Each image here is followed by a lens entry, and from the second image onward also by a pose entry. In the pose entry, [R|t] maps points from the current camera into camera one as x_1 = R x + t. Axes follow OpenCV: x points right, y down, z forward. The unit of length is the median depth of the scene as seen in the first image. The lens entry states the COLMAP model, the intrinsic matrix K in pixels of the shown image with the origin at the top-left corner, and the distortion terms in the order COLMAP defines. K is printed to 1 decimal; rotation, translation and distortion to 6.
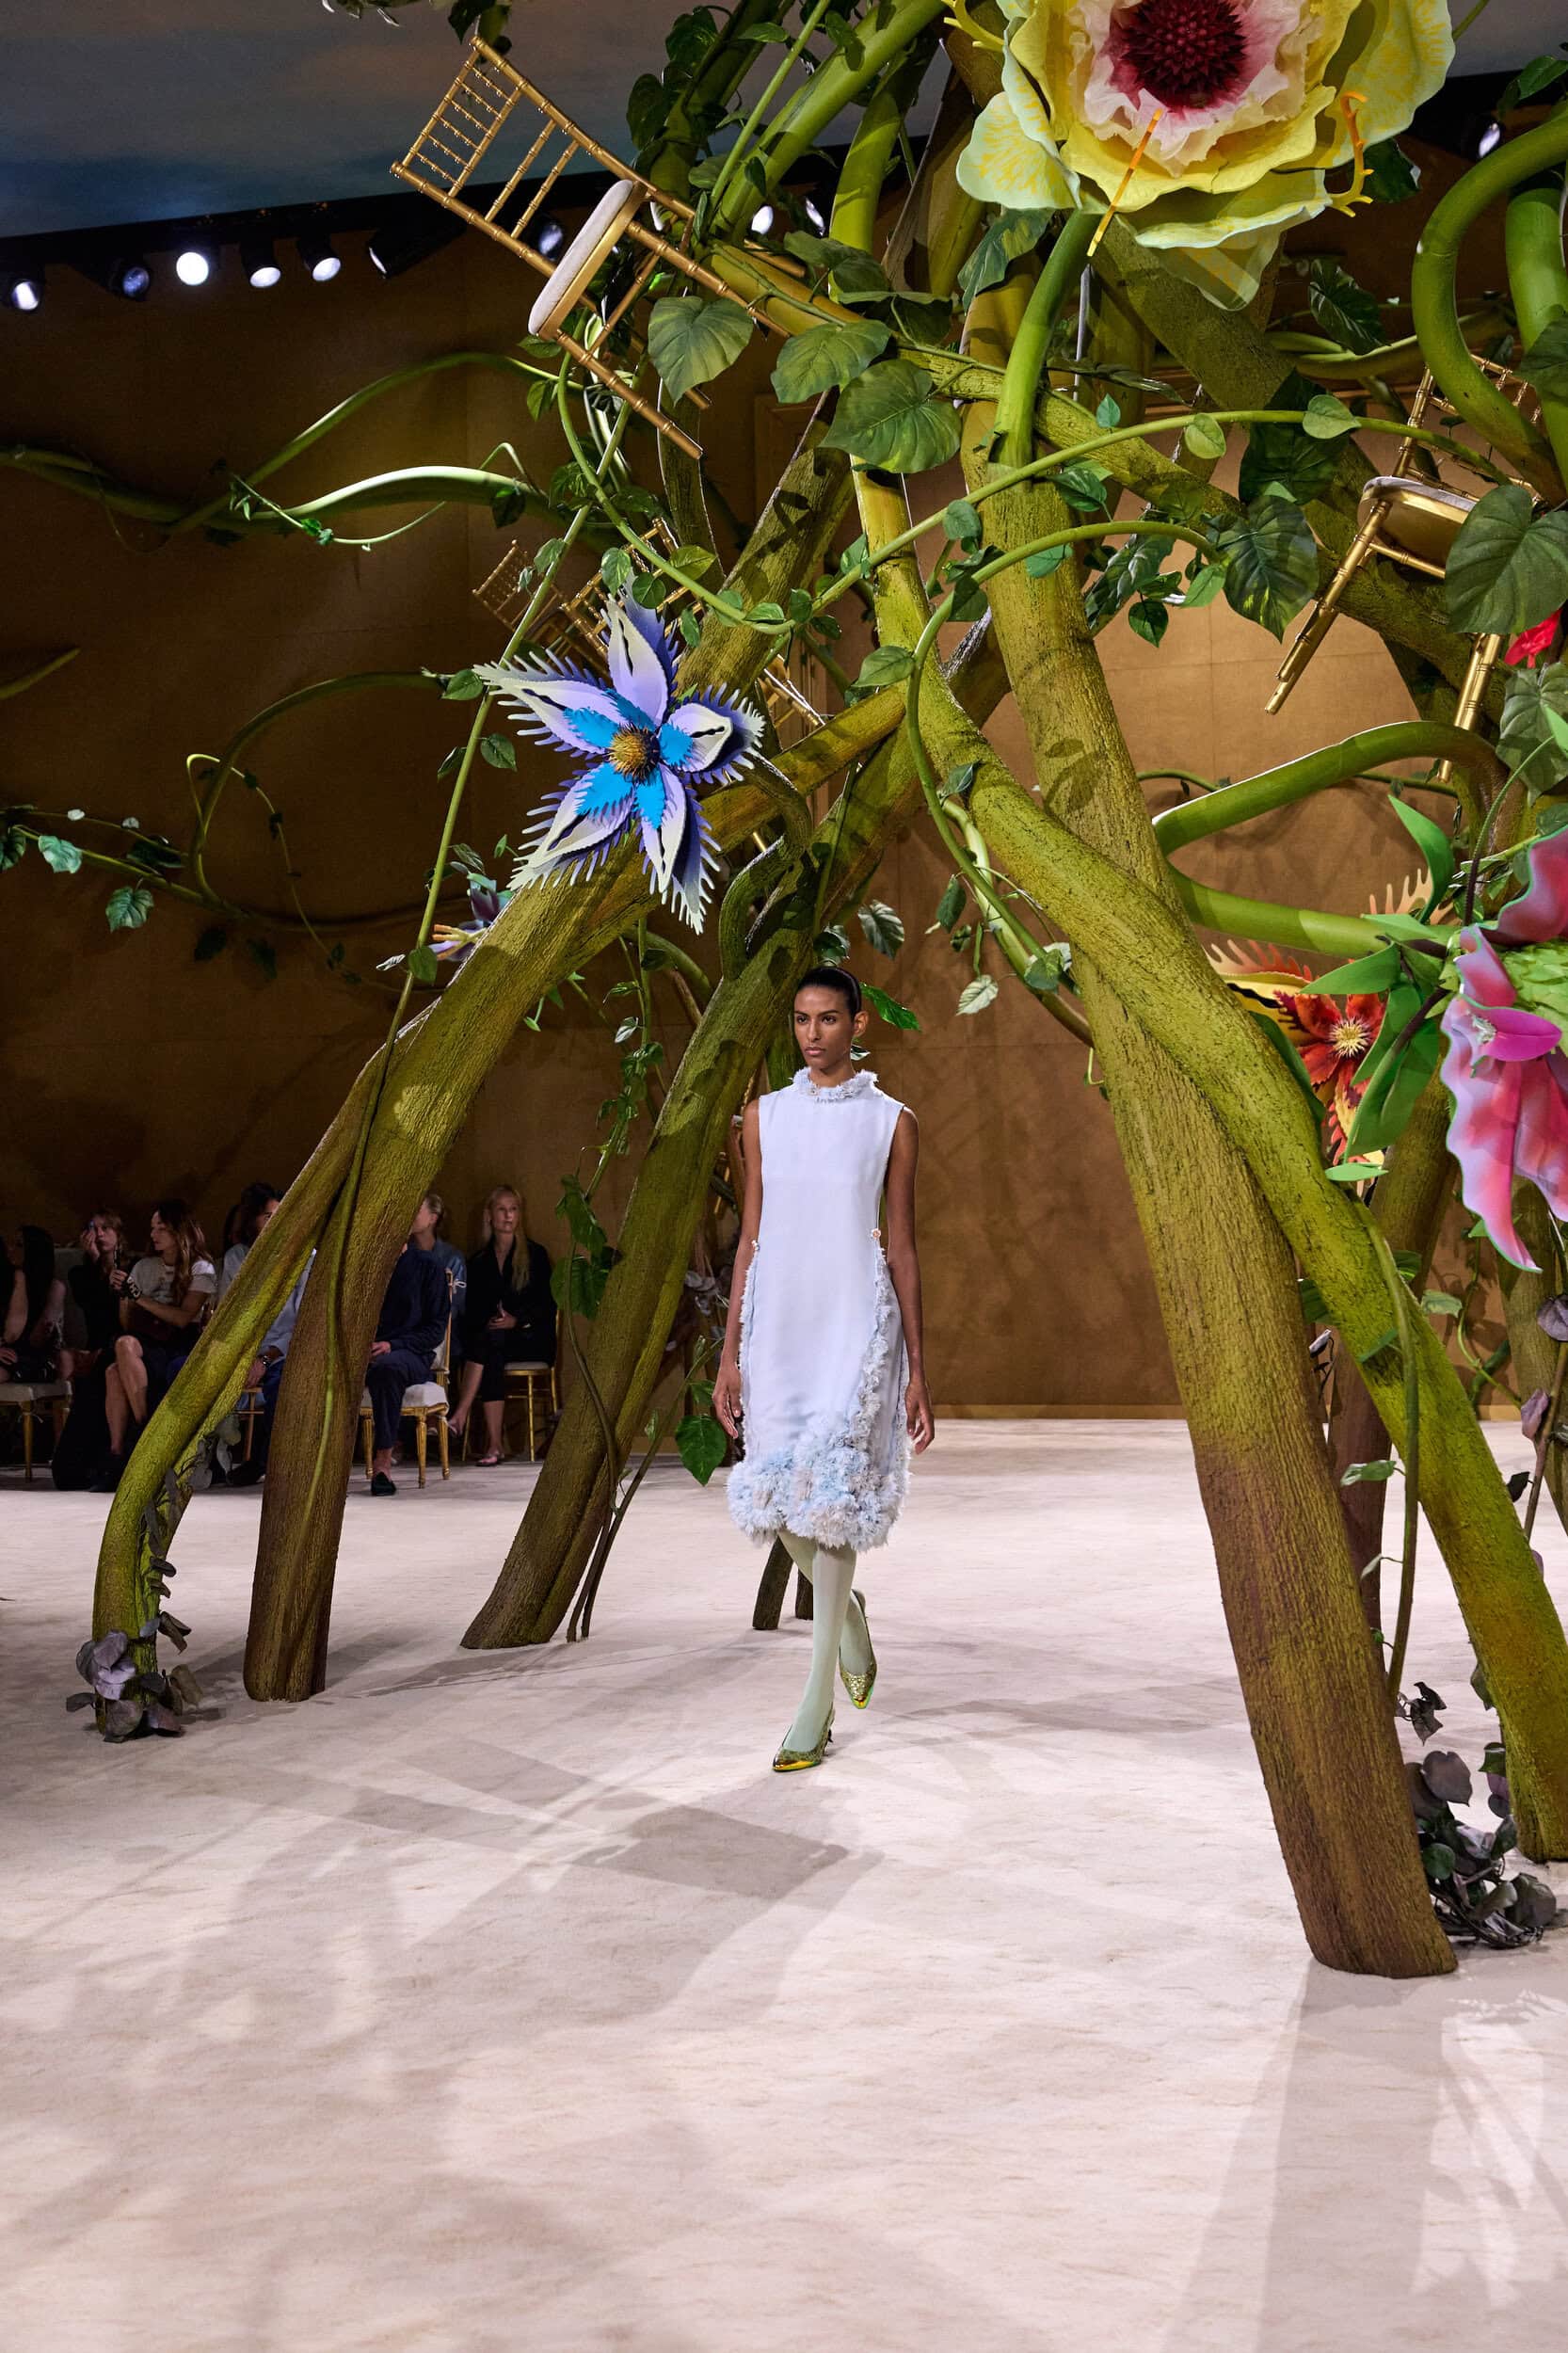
lens RADIAL K [[2748.0, 0, 749.8], [0, 2748.0, 1046.6], [0, 0, 1]] dist [0.014418, -0.013024]
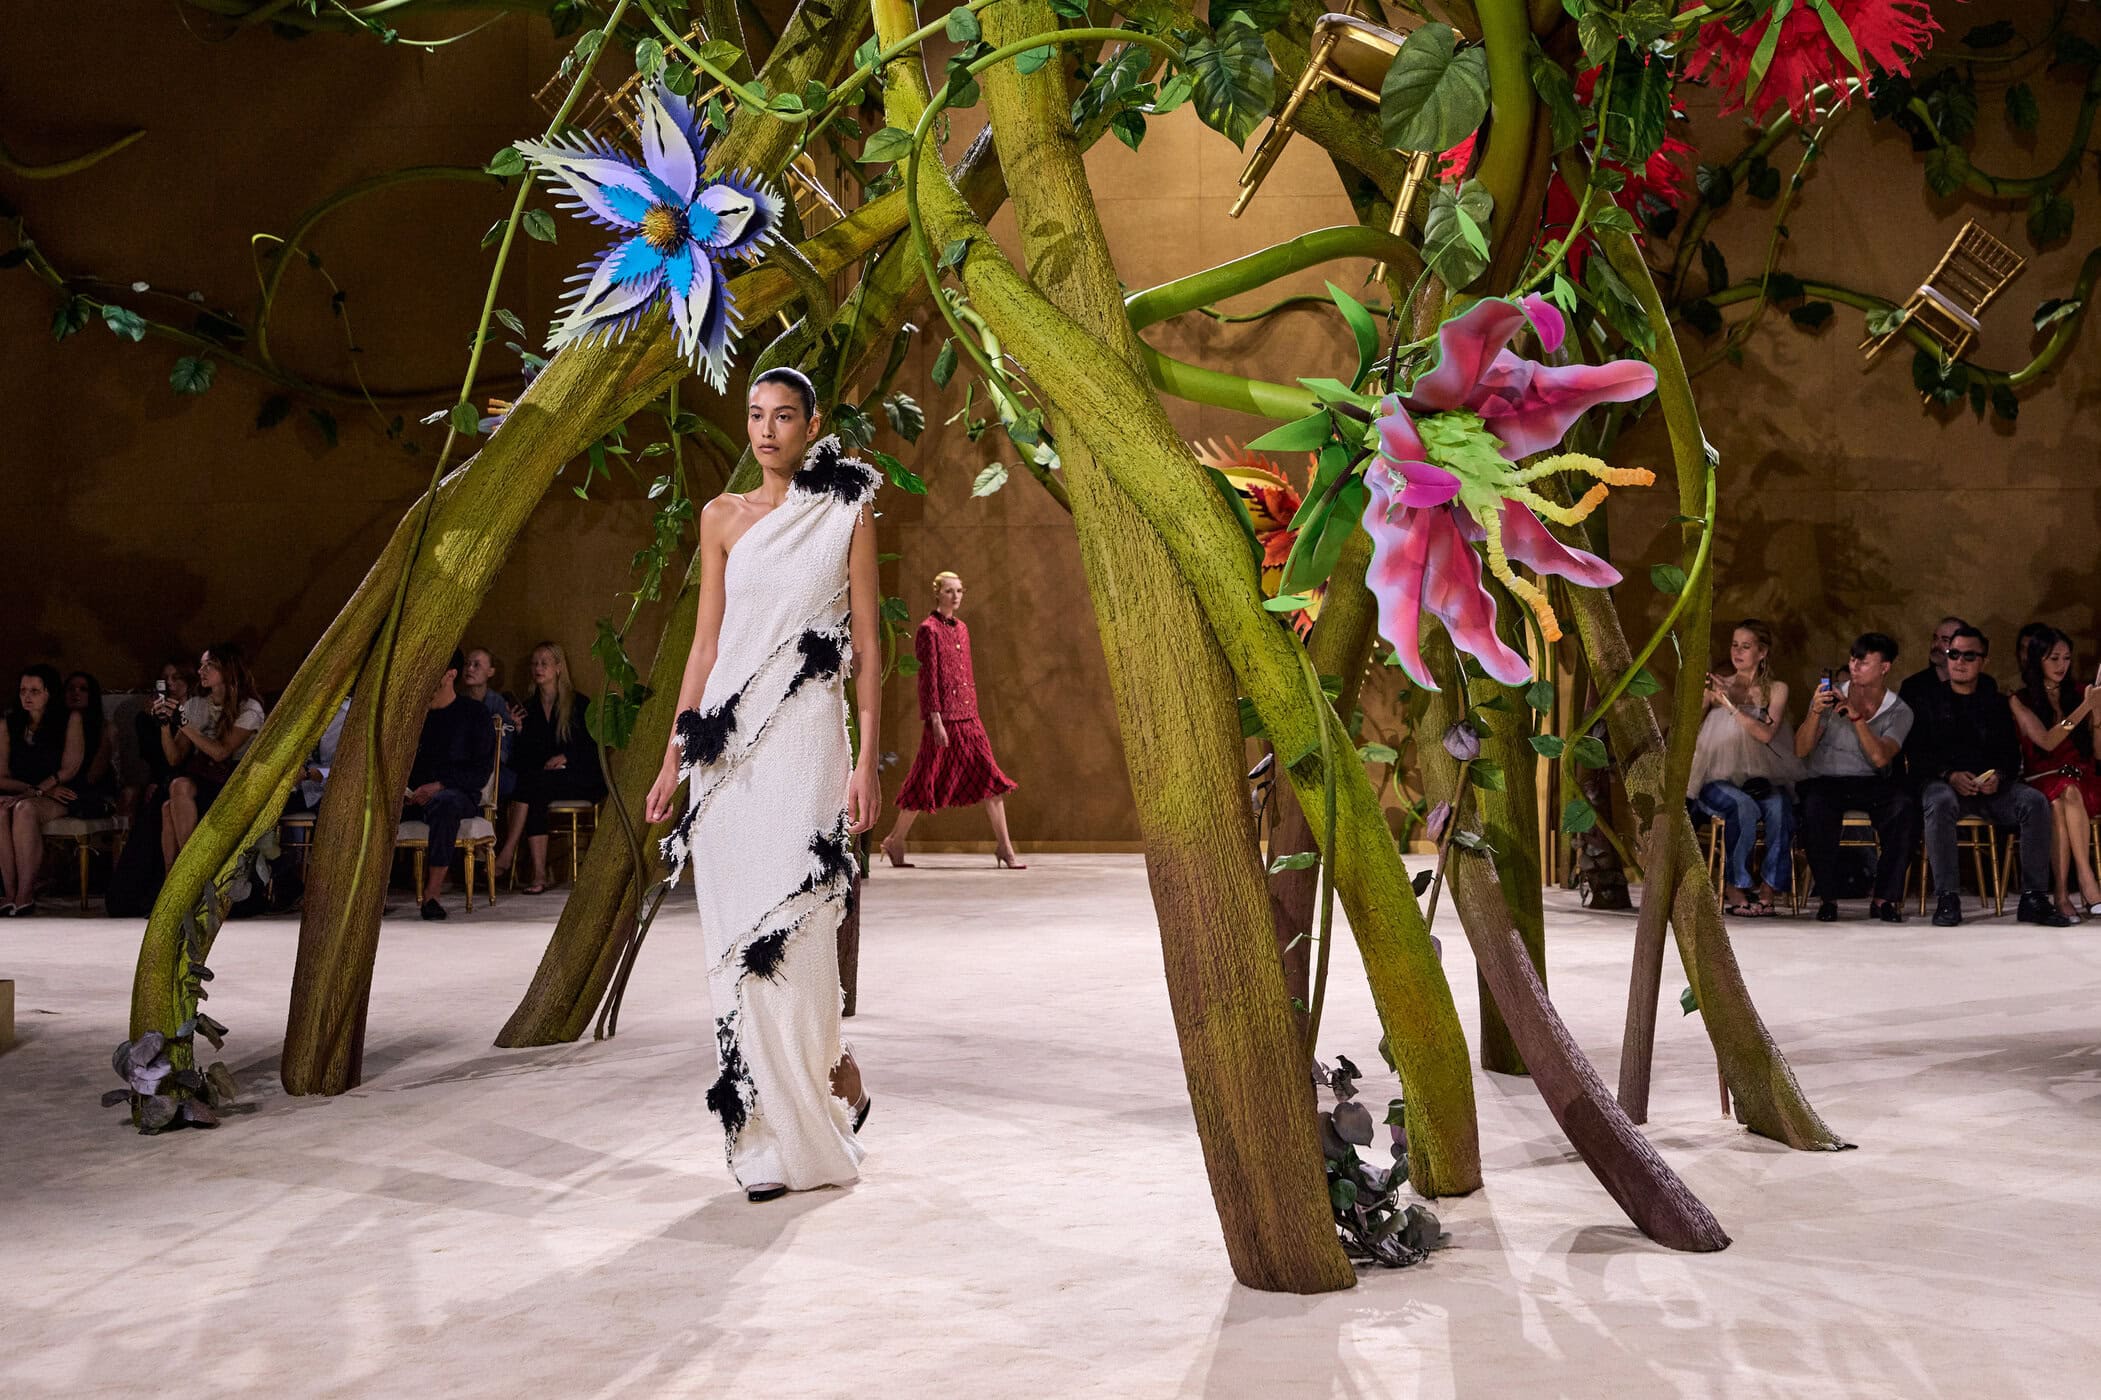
lens RADIAL K [[2410.4, 0, 1247.2], [0, 2410.4, 606.0], [0, 0, 1]] dist [0.004989, 0.006969]
pose [[0.982719, 0.017505, 0.184273, 0.011735], [-0.022401, 0.999448, 0.024524, 0.015262], [-0.183742, -0.028228, 0.982569, 0.006292]]
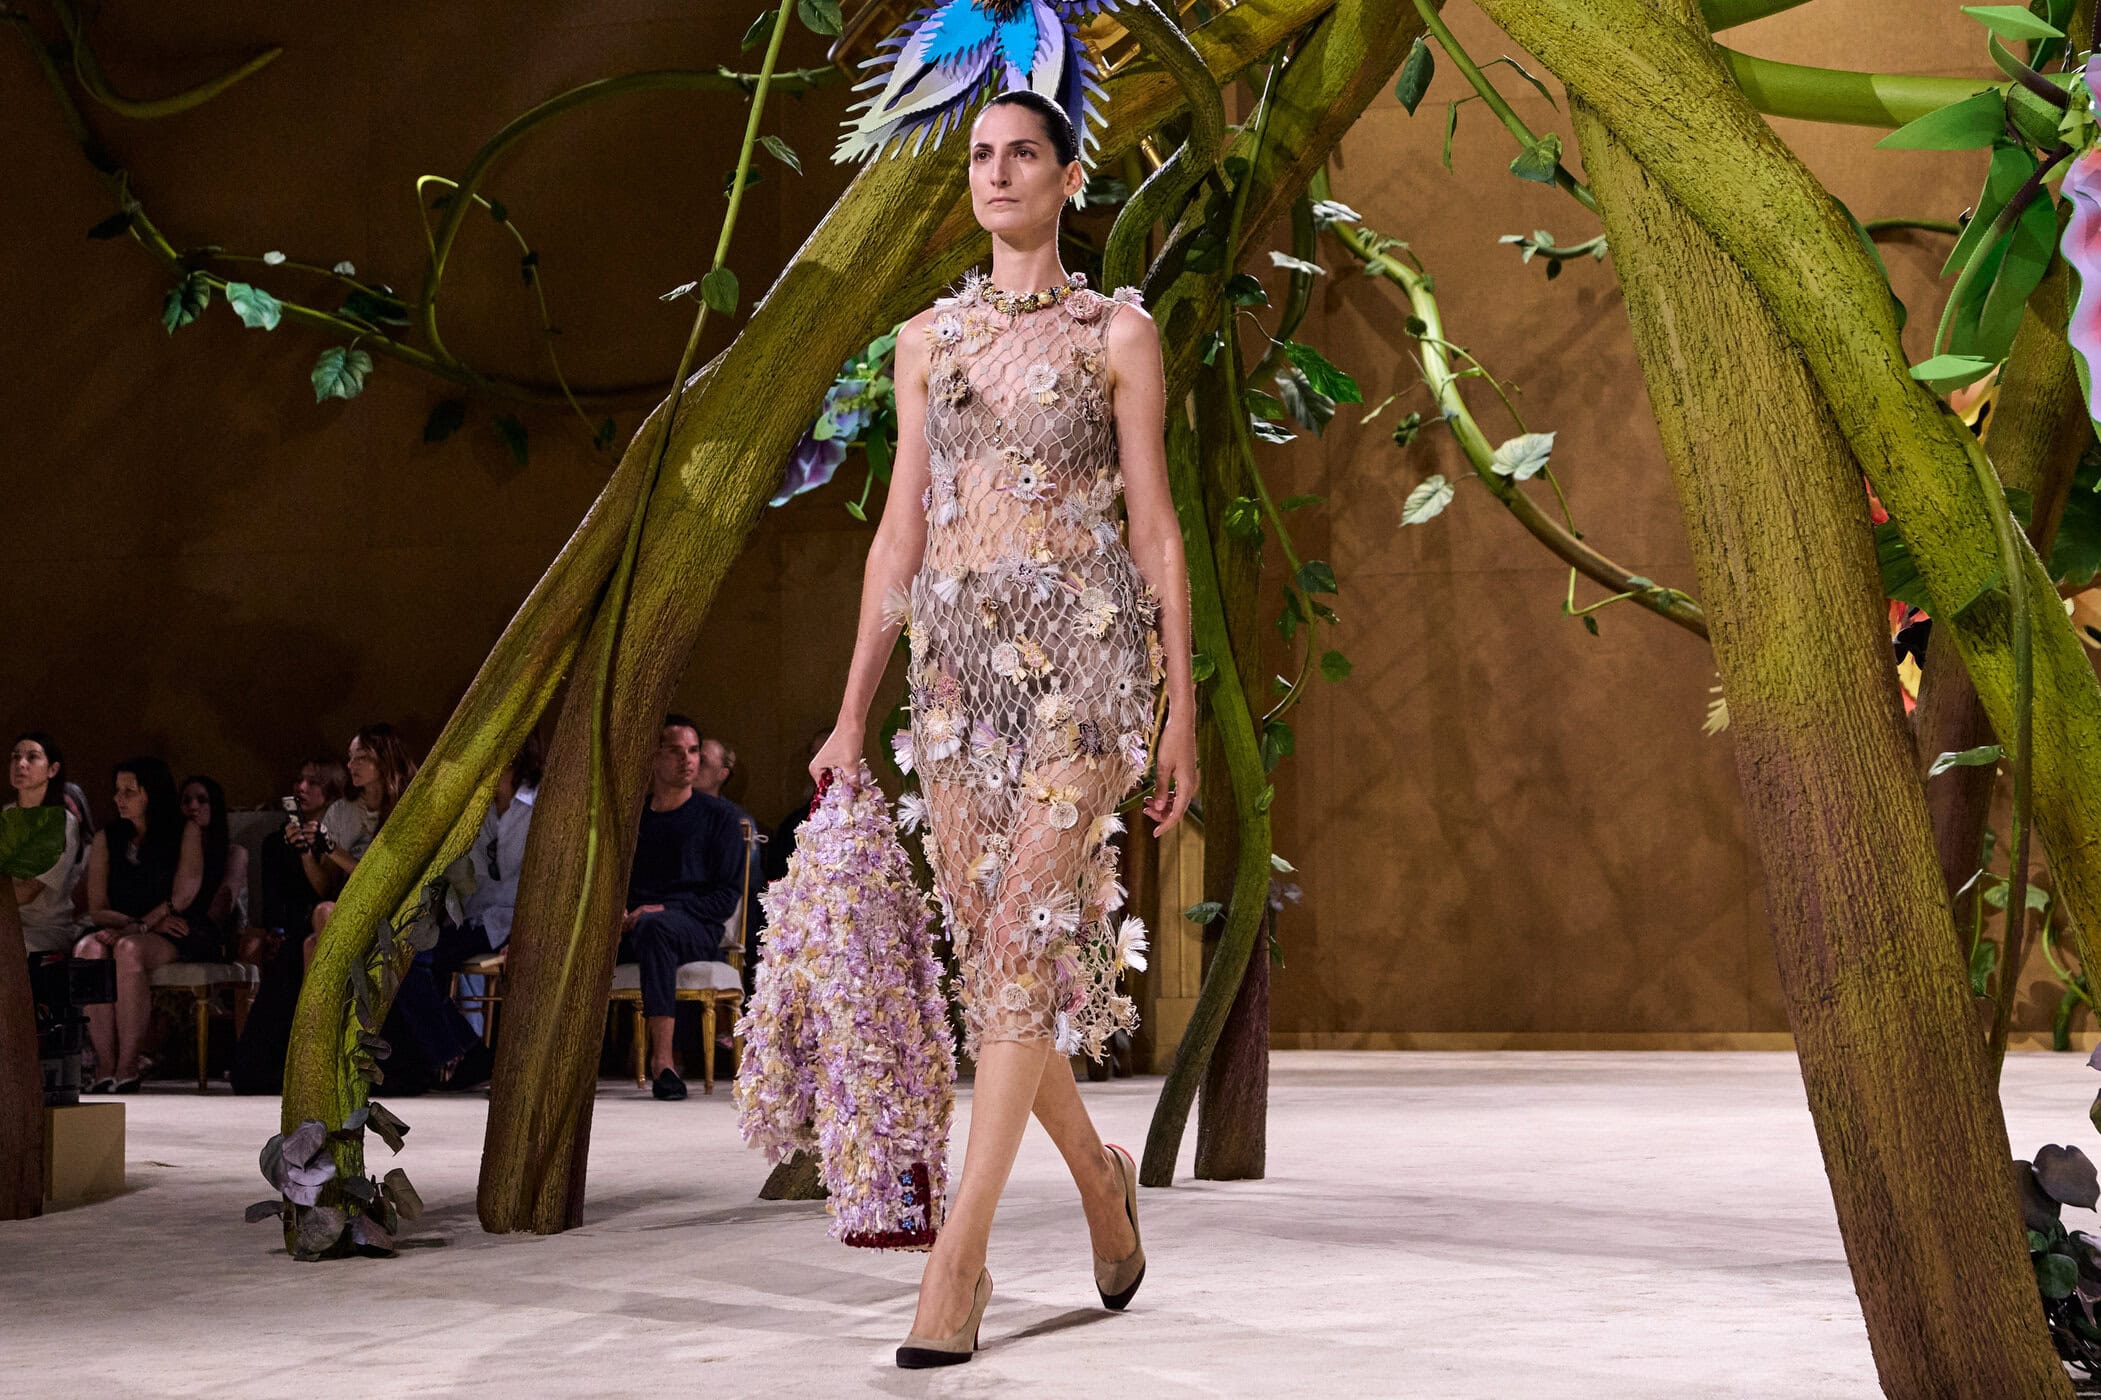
lens RADIAL K [[3492.1, 0, 1115.8], [0, 3492.1, 630.1], [0, 0, 1]] dist [0.009509, -0.036838]
pose [[0.999962, 0.007961, -0.003433, -0.004128], [-0.008036, 0.999719, -0.022280, 0.097436], [0.003255, 0.022307, 0.999746, 0.024872]]
